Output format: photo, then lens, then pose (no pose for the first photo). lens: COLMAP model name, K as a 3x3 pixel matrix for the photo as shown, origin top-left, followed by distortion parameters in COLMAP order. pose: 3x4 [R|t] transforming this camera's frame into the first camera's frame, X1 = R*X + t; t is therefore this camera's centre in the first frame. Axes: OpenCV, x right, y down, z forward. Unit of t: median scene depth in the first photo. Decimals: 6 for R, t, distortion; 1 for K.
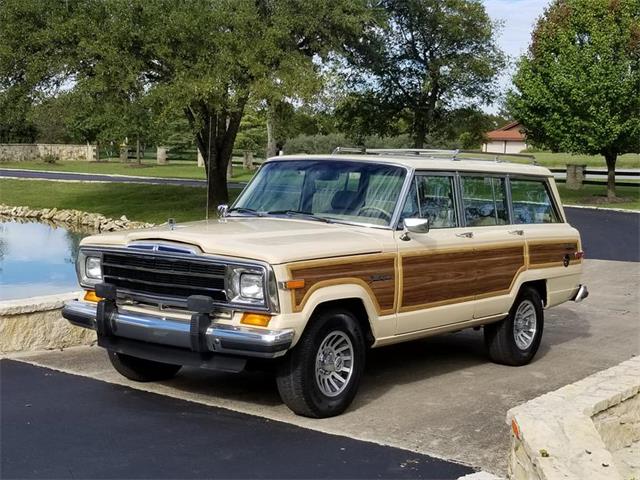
lens RADIAL K [[1065.1, 0, 320.0], [0, 1065.1, 240.0], [0, 0, 1]] dist [-0.035164, -0.075970]
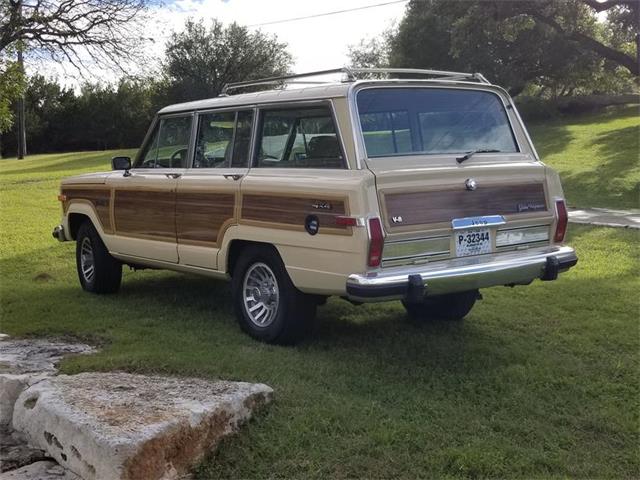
lens RADIAL K [[926.2, 0, 320.0], [0, 926.2, 240.0], [0, 0, 1]] dist [-0.001113, -0.033915]
pose [[-0.279298, 0.094243, -0.955568, 1.041656], [-0.022890, 0.994235, 0.104747, -0.042941], [0.959932, 0.051129, -0.275531, 1.545461]]
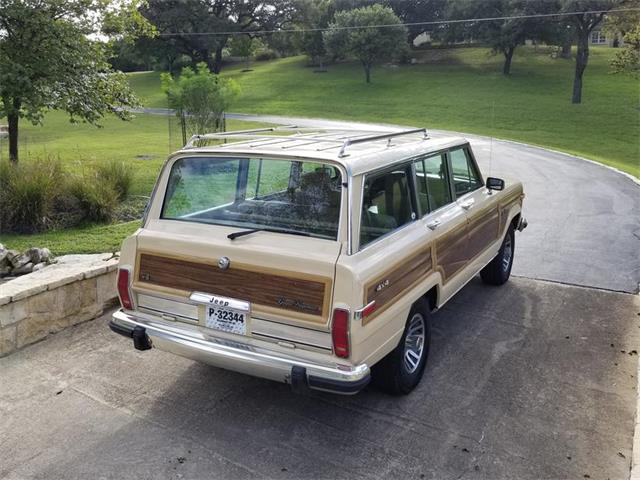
lens RADIAL K [[607.5, 0, 320.0], [0, 607.5, 240.0], [0, 0, 1]] dist [0.081274, -0.002066]
pose [[-0.993026, 0.024631, -0.115290, 0.209431], [-0.008672, 0.960020, 0.279799, -0.176988], [0.117572, 0.278847, -0.953111, 1.953003]]
